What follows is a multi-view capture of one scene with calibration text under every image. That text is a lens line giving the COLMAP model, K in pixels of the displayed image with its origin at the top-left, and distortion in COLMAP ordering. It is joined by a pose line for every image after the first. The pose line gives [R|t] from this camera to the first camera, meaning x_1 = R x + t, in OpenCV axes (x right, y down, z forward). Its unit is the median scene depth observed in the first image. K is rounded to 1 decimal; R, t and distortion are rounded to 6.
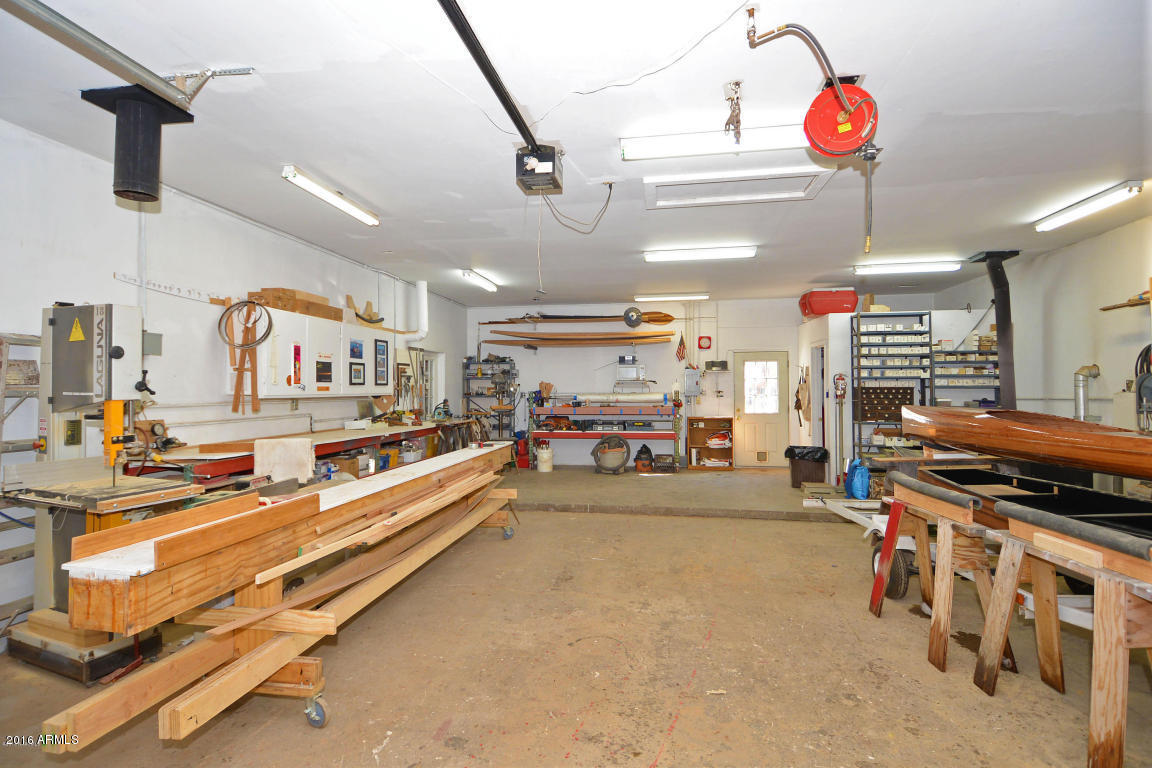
lens RADIAL K [[601.0, 0, 566.9], [0, 601.0, 375.7], [0, 0, 1]] dist [0.000922, -0.001744]
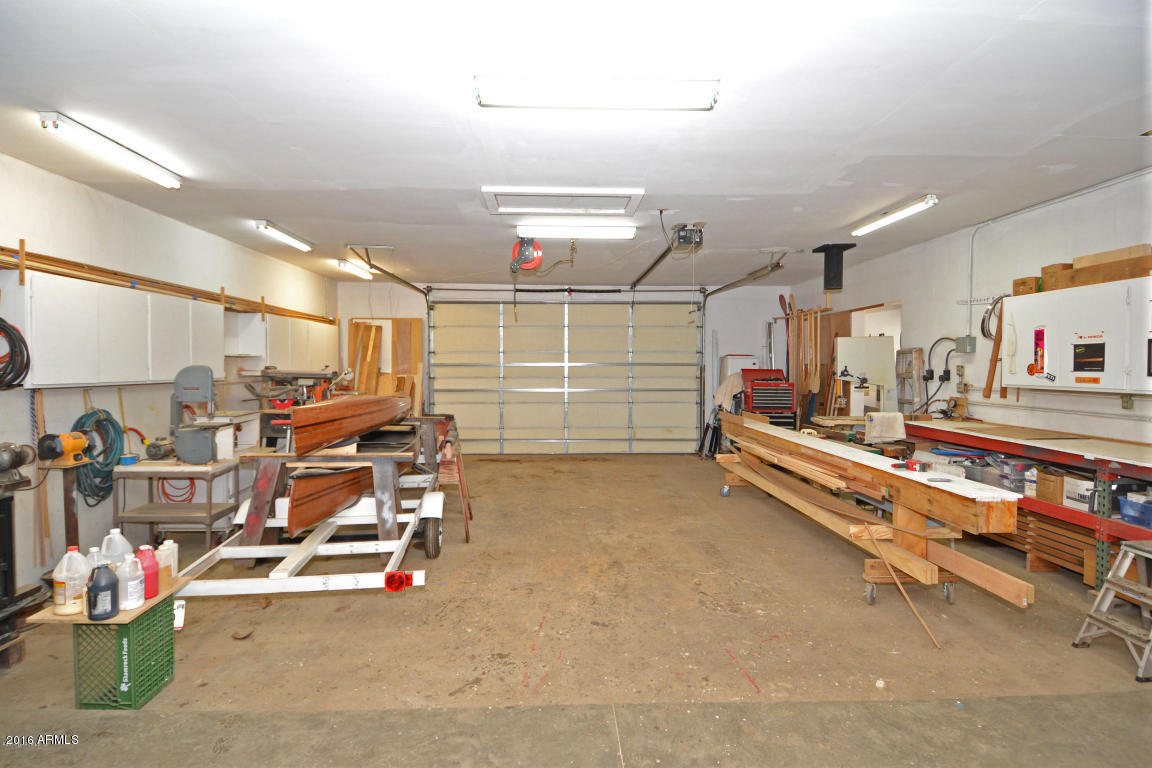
lens RADIAL K [[601.0, 0, 566.9], [0, 601.0, 375.7], [0, 0, 1]] dist [0.000922, -0.001744]
pose [[-0.982464, 0.004165, -0.186406, 0.391051], [0.005083, 0.999977, -0.004446, 0.017350], [0.186383, -0.005316, -0.982463, 1.724666]]
